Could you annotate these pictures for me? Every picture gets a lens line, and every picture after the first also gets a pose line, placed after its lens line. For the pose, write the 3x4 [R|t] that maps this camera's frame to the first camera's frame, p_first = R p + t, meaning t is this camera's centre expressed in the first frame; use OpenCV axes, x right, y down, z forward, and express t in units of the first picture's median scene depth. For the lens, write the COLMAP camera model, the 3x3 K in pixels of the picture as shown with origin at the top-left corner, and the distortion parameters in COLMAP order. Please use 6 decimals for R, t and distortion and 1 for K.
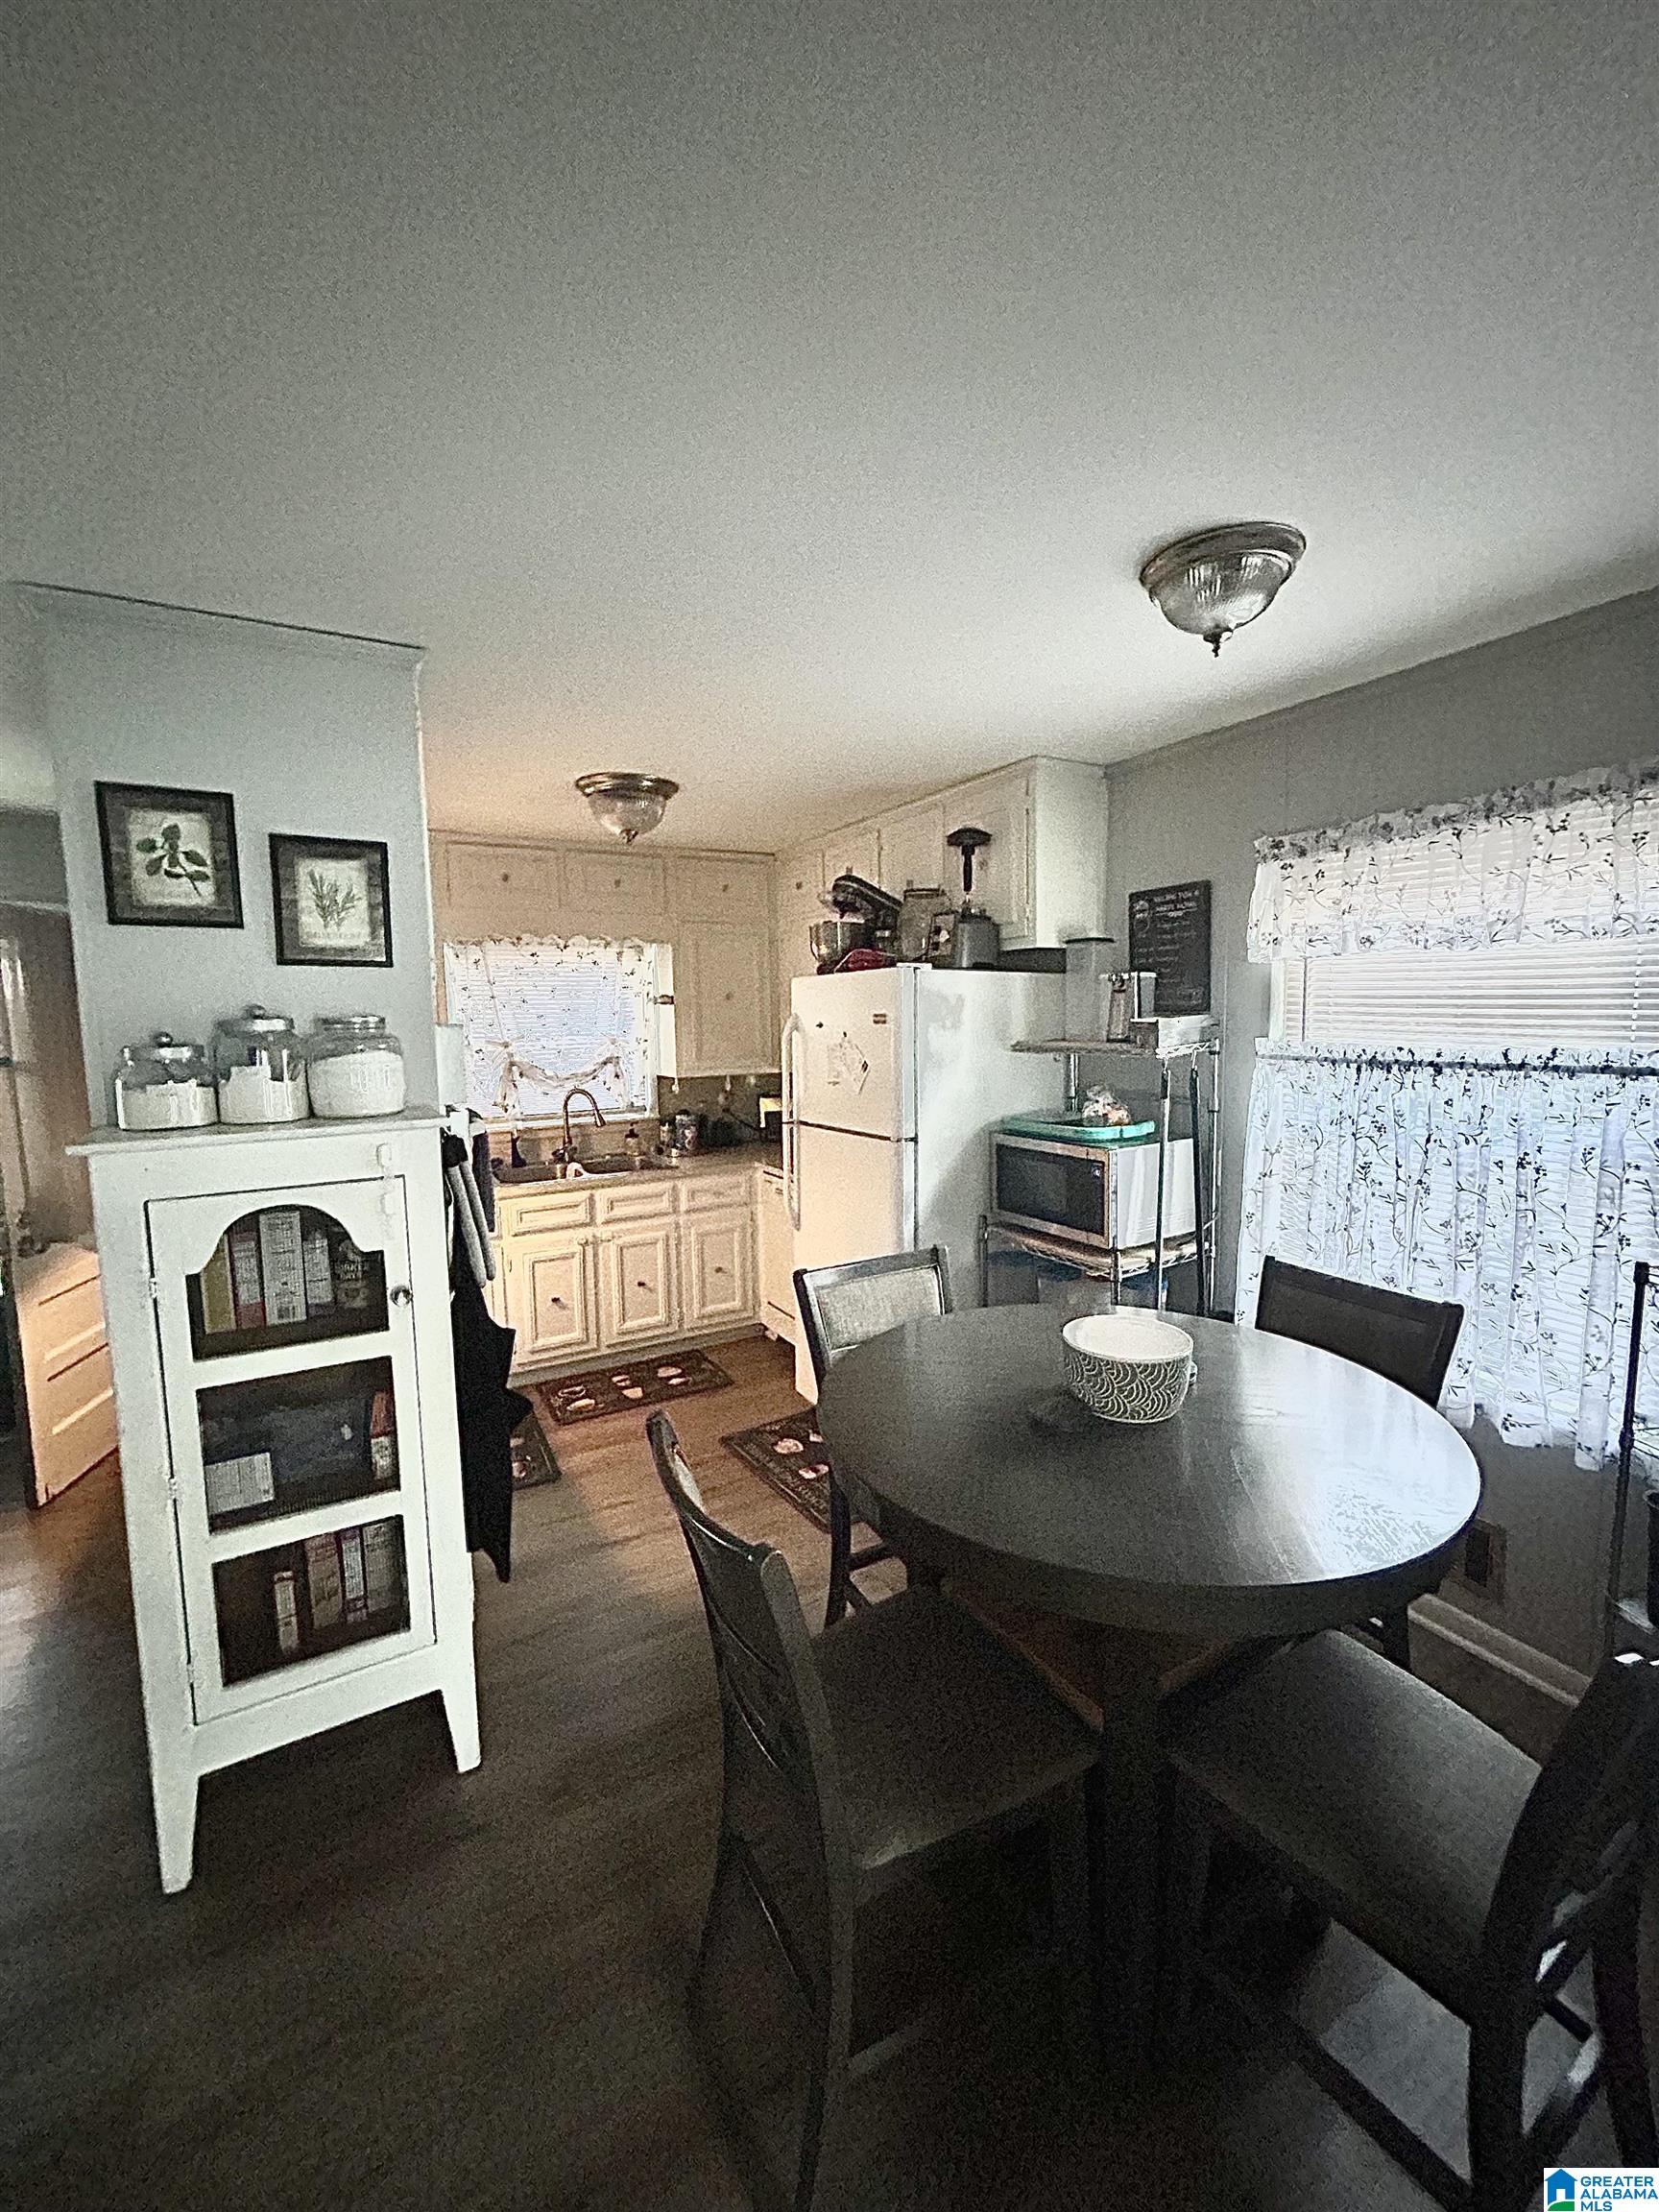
lens RADIAL K [[894.2, 0, 828.4], [0, 894.2, 1102.4], [0, 0, 1]] dist [-0.008875, 0.000062]
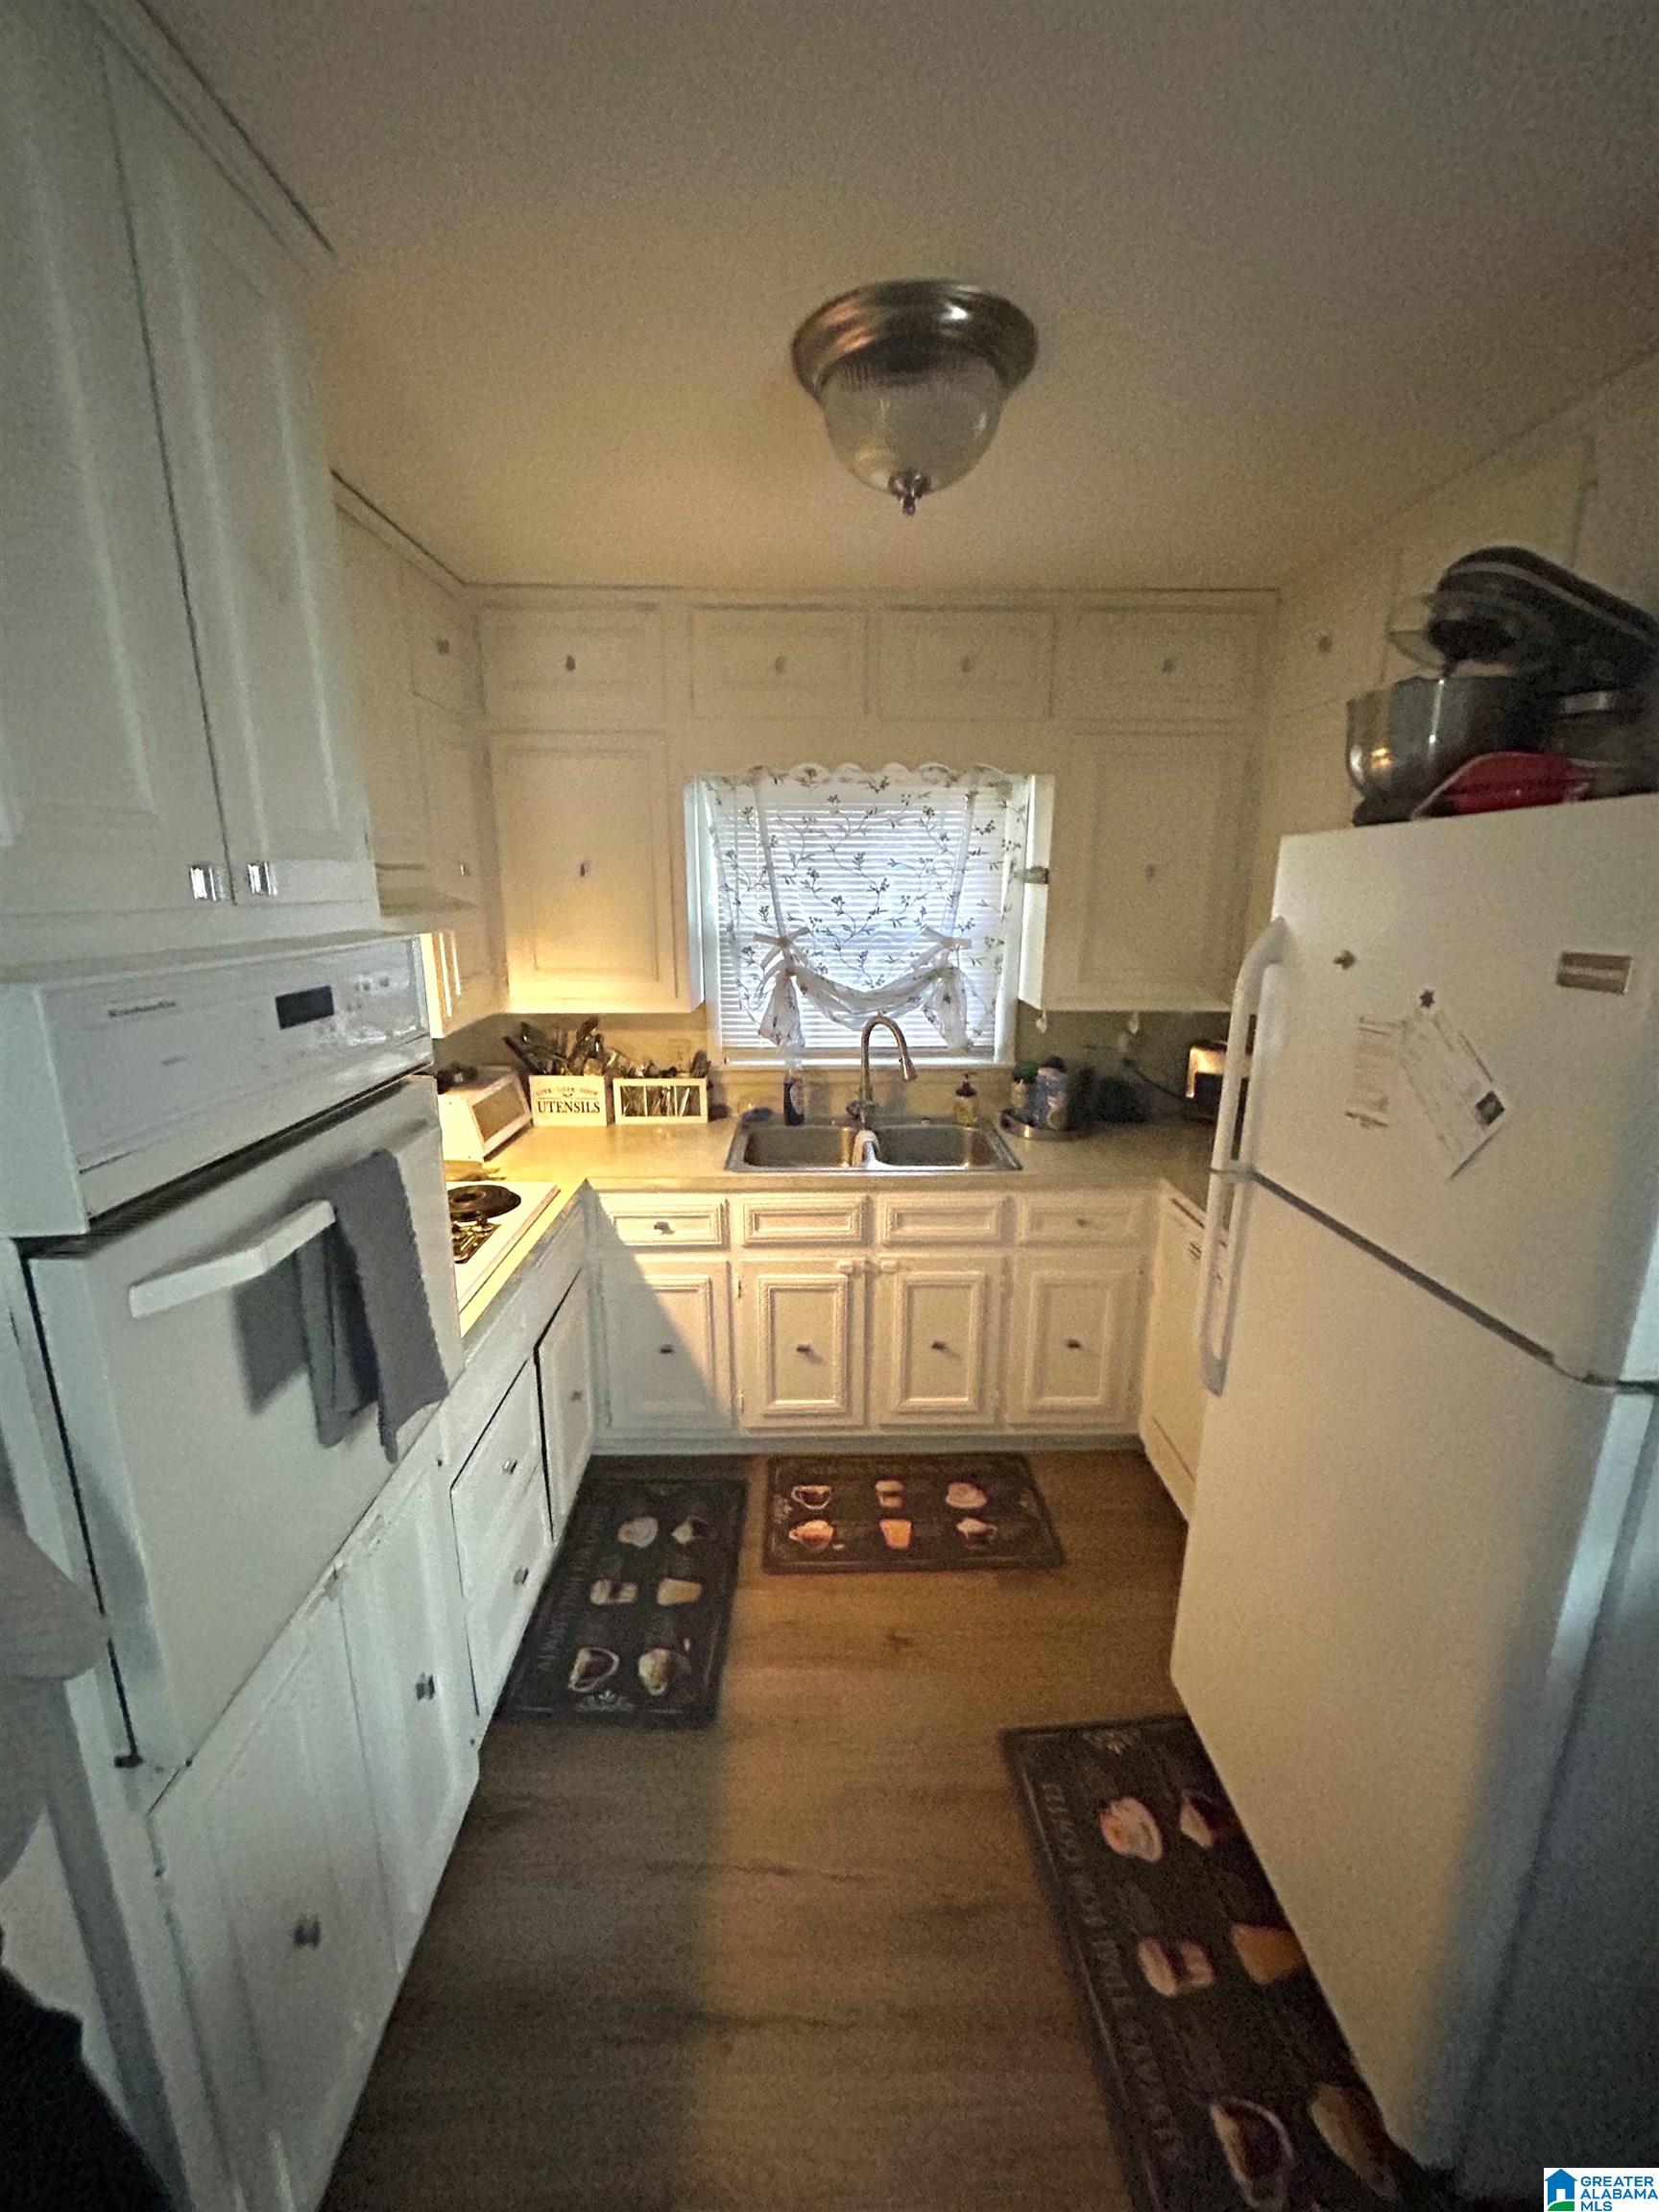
lens RADIAL K [[894.2, 0, 831.5], [0, 894.2, 1096.1], [0, 0, 1]] dist [-0.008875, 0.000062]
pose [[0.882639, 0.131625, -0.451247, -0.018645], [-0.068130, 0.985680, 0.154253, -0.057373], [0.465088, -0.105406, 0.878967, 0.437216]]
